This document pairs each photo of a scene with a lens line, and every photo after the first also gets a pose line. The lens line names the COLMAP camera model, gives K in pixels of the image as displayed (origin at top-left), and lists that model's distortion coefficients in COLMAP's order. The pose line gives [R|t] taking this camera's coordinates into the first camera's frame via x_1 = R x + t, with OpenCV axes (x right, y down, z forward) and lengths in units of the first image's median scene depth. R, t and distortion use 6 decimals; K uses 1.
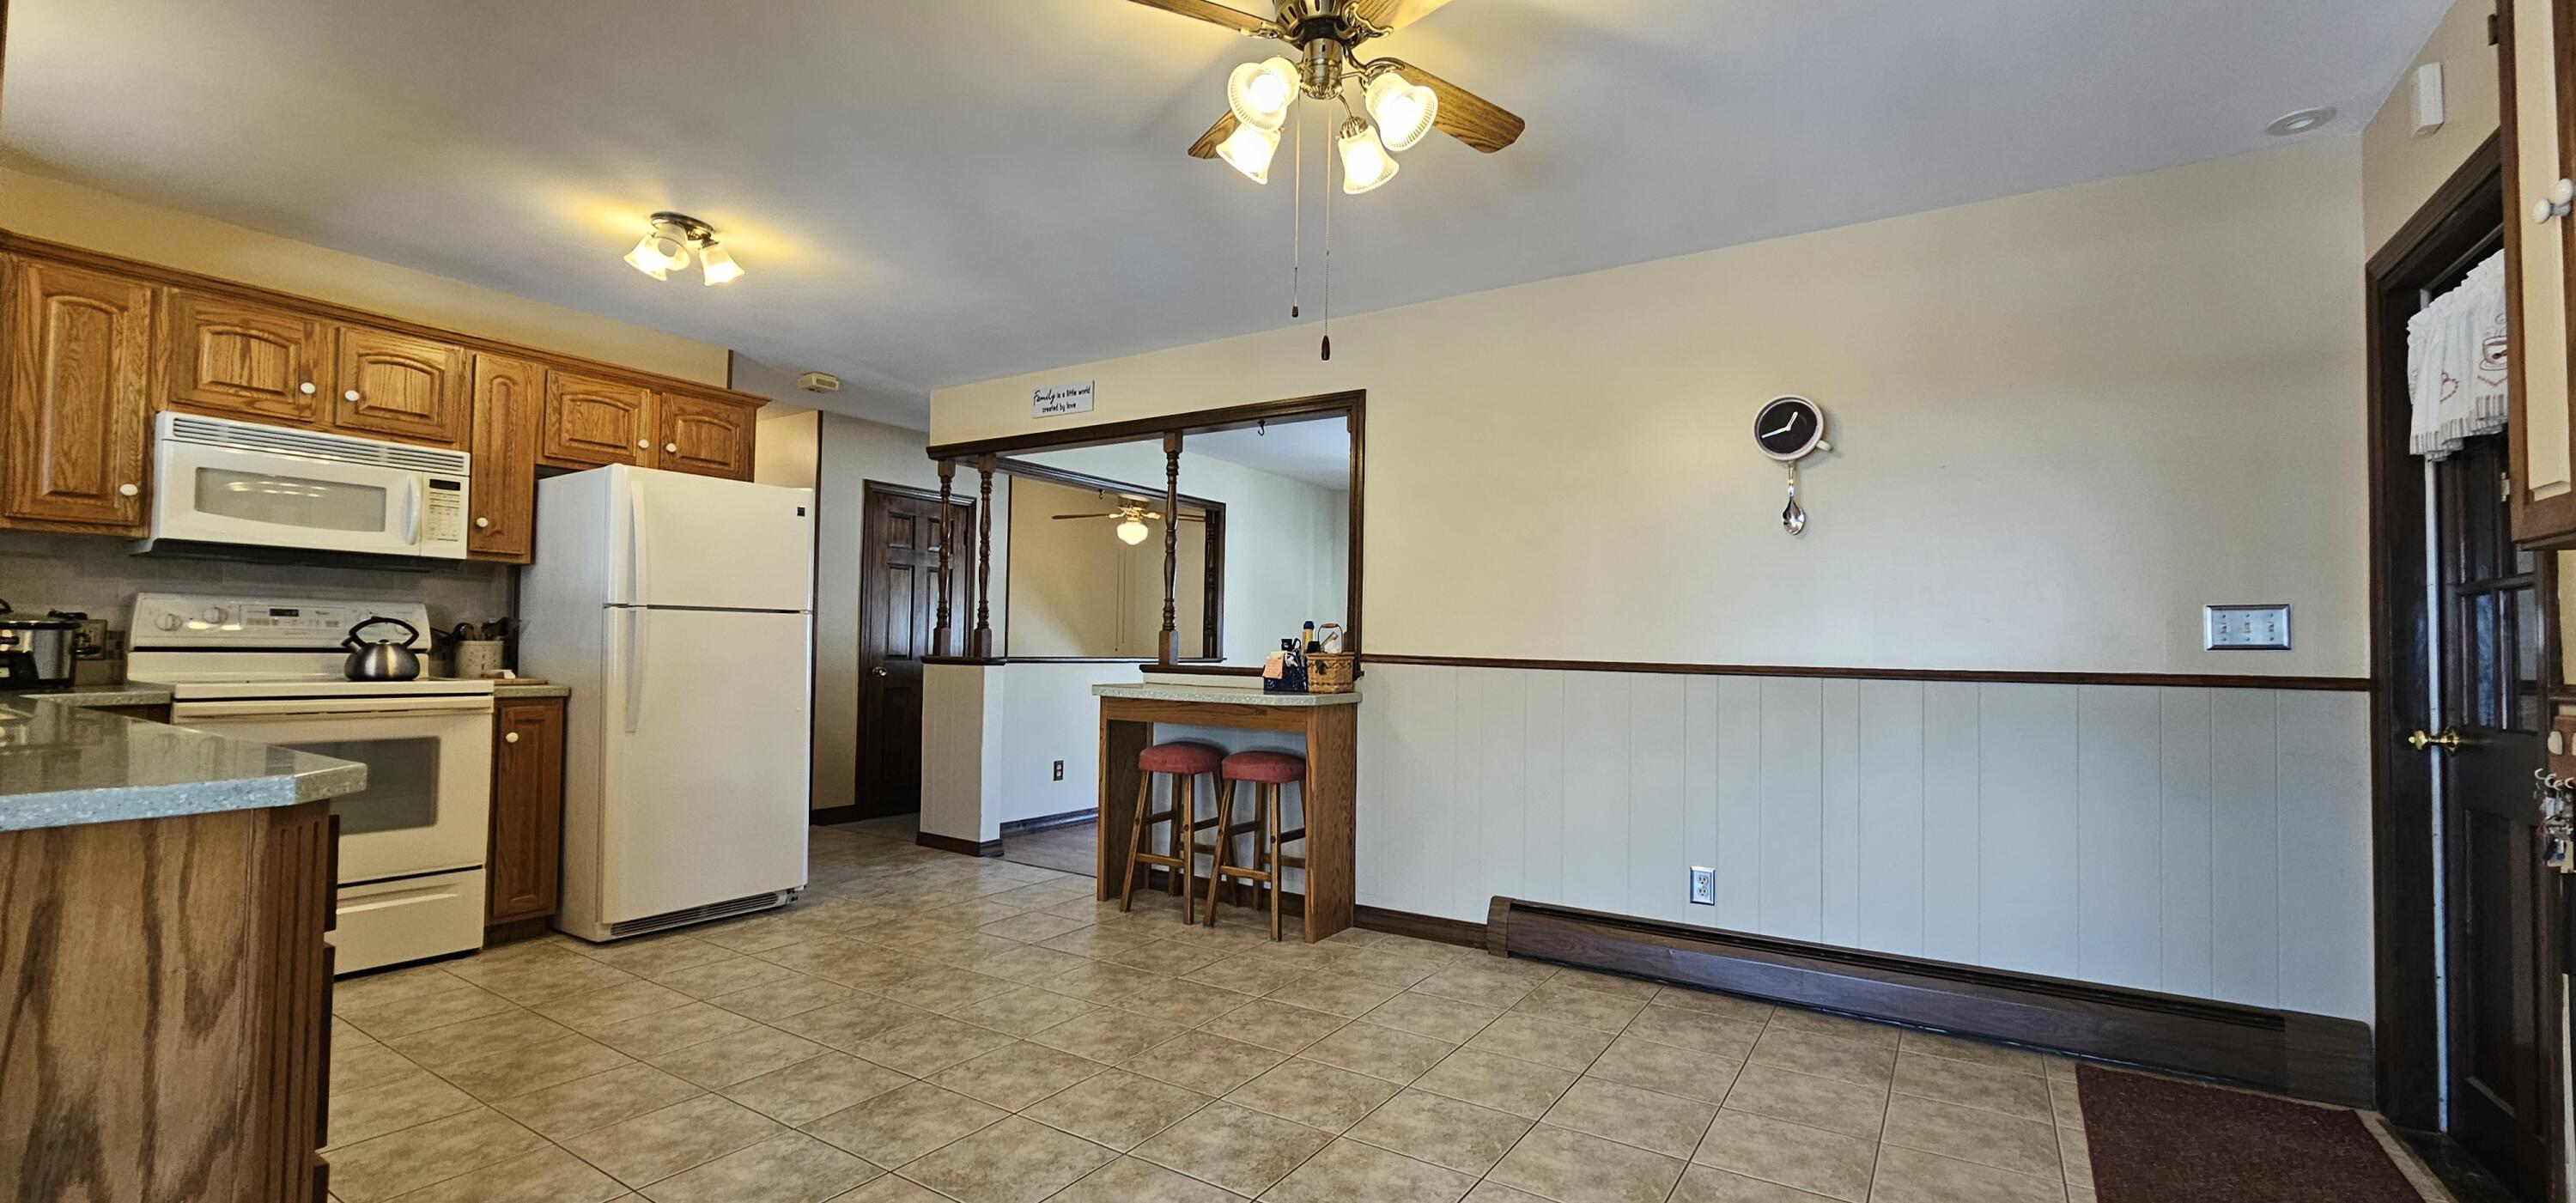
lens RADIAL K [[1055.4, 0, 1267.0], [0, 1055.4, 612.8], [0, 0, 1]] dist [-0.001935, -0.000425]
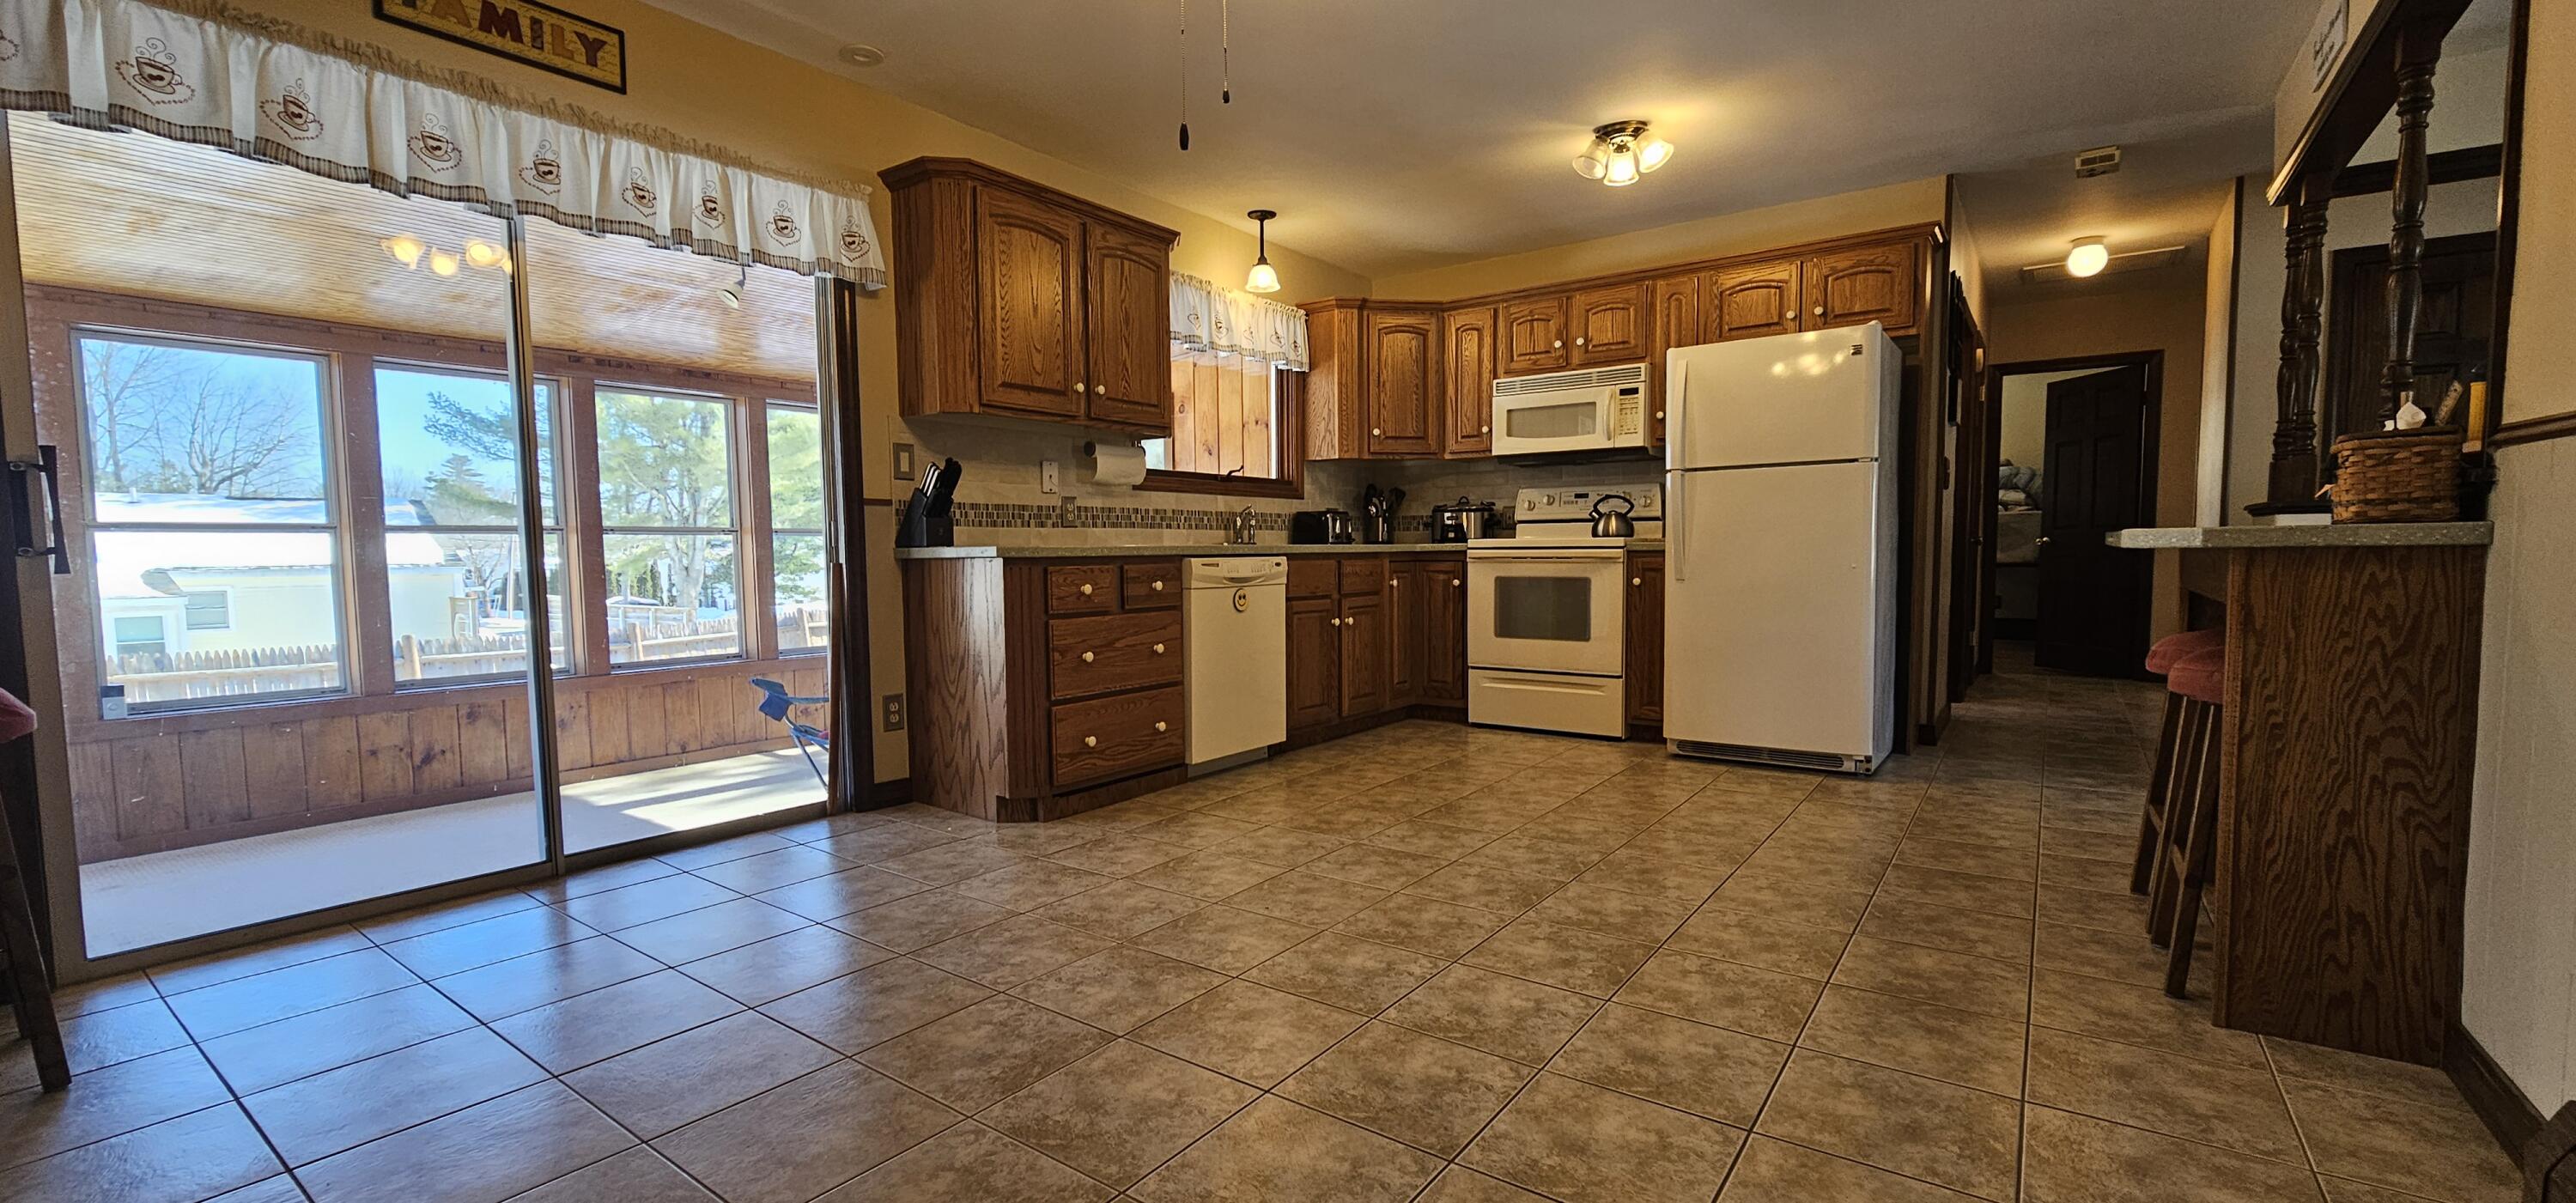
lens RADIAL K [[1055.4, 0, 1296.5], [0, 1055.4, 614.6], [0, 0, 1]] dist [-0.001935, -0.000425]
pose [[-0.037693, 0.045715, -0.998243, 0.595702], [0.043956, 0.998062, 0.044047, 0.085132], [0.998322, -0.042219, -0.039629, 0.646854]]
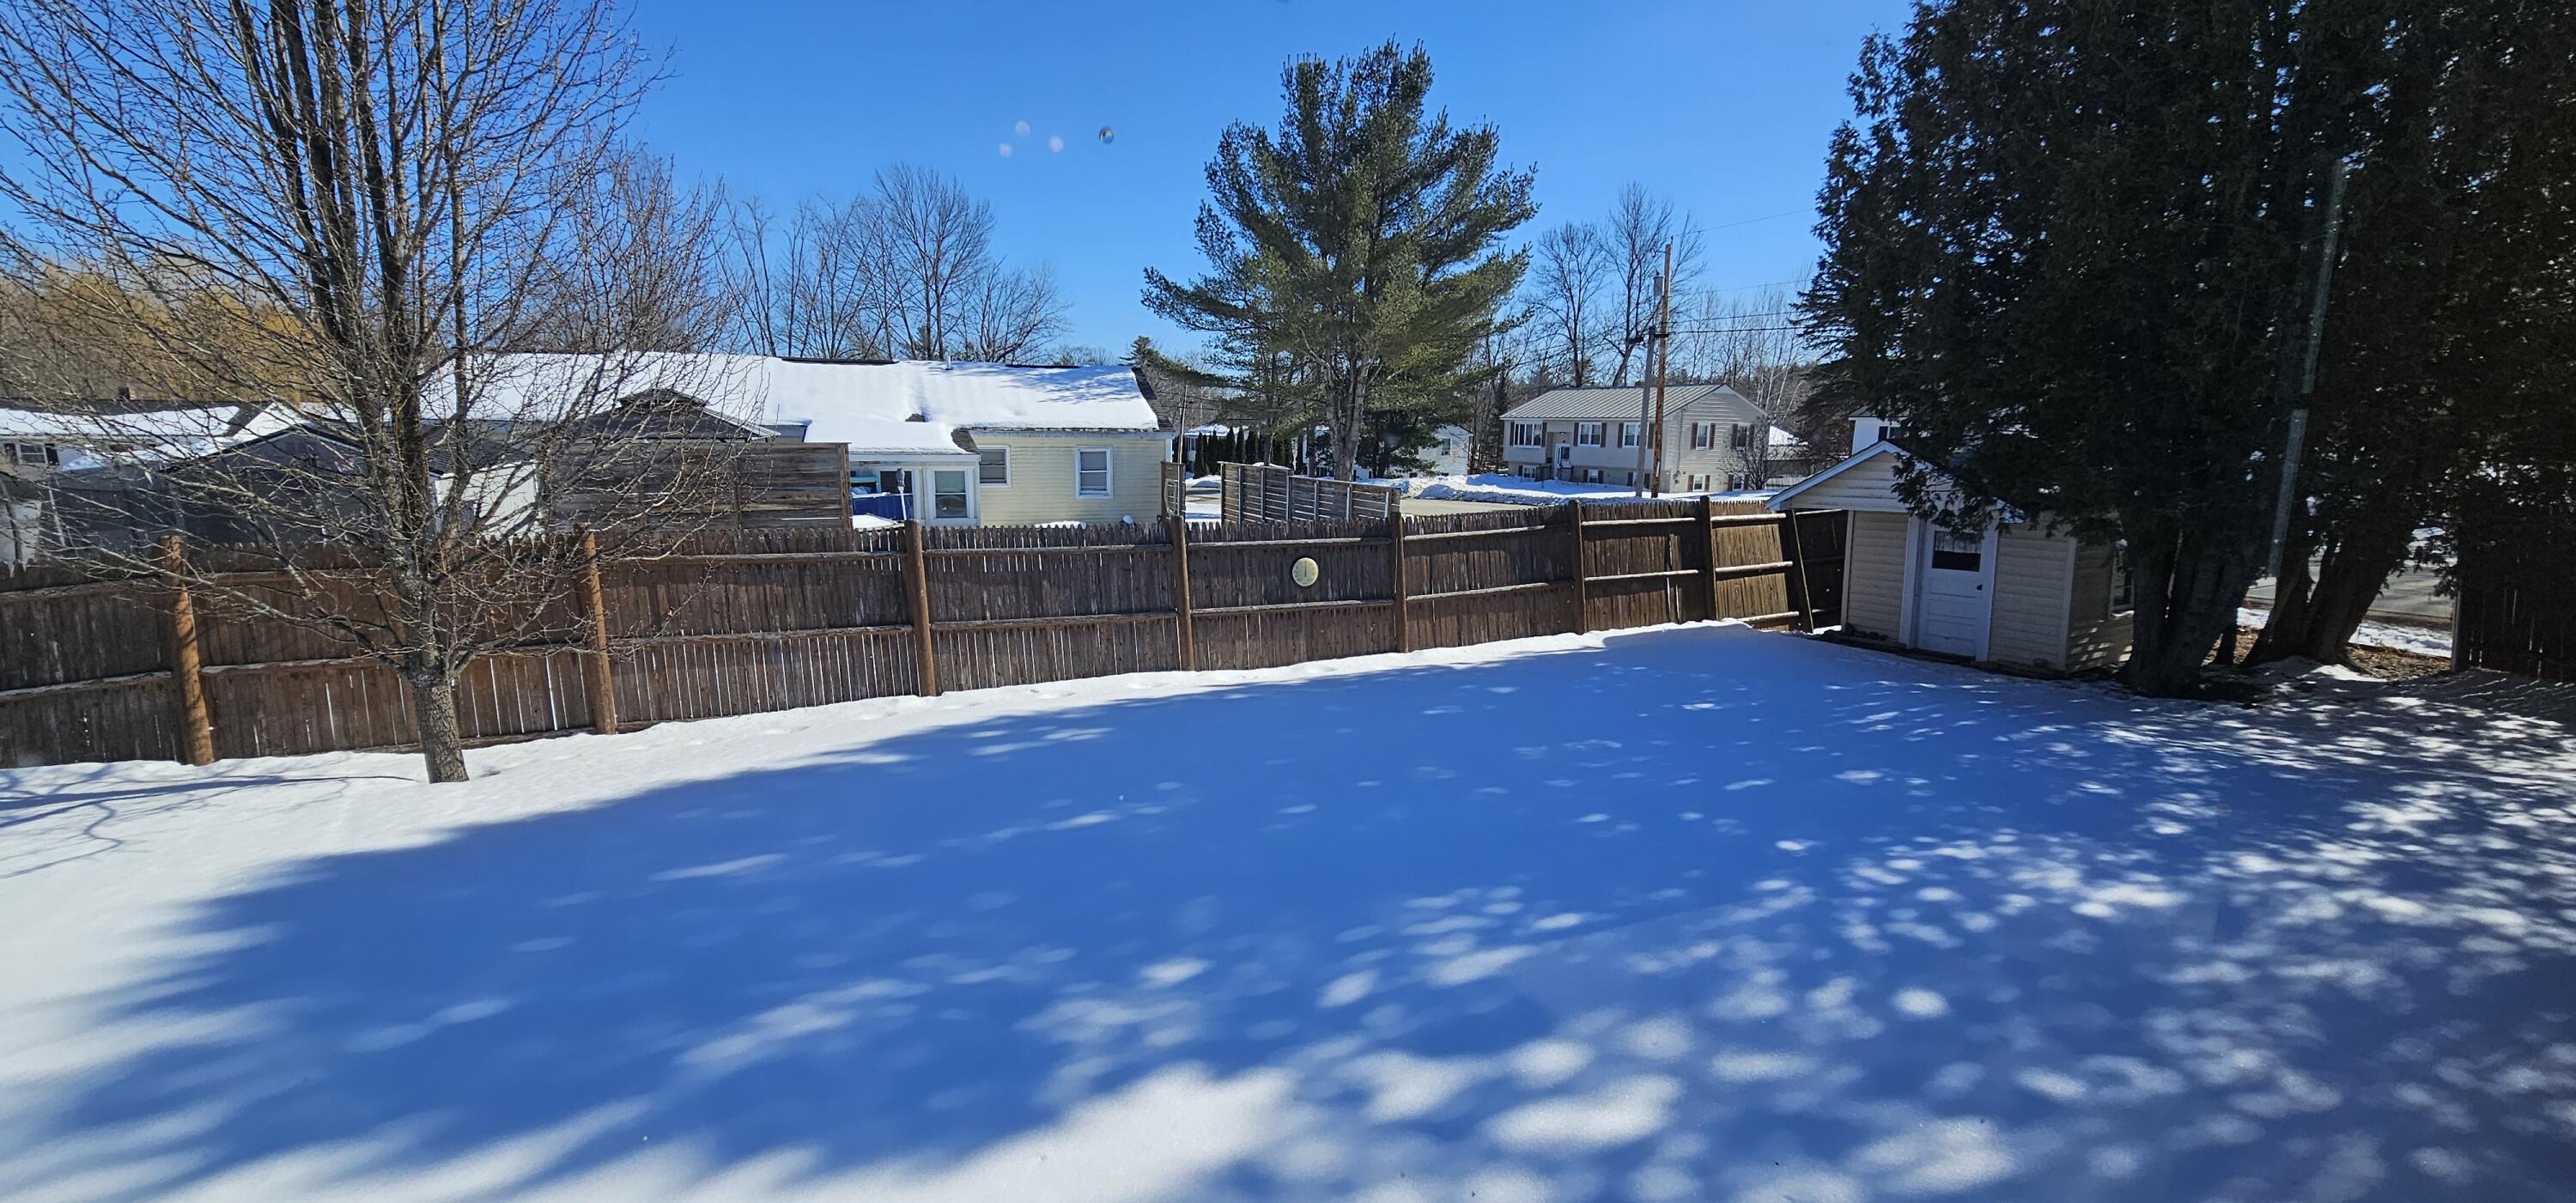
lens RADIAL K [[1055.4, 0, 1275.8], [0, 1055.4, 604.5], [0, 0, 1]] dist [-0.001935, -0.000425]
pose [[-0.544404, 0.116497, -0.830694, -0.486429], [0.006717, 0.990883, 0.134560, 0.028977], [0.838796, 0.067675, -0.540223, -0.621316]]
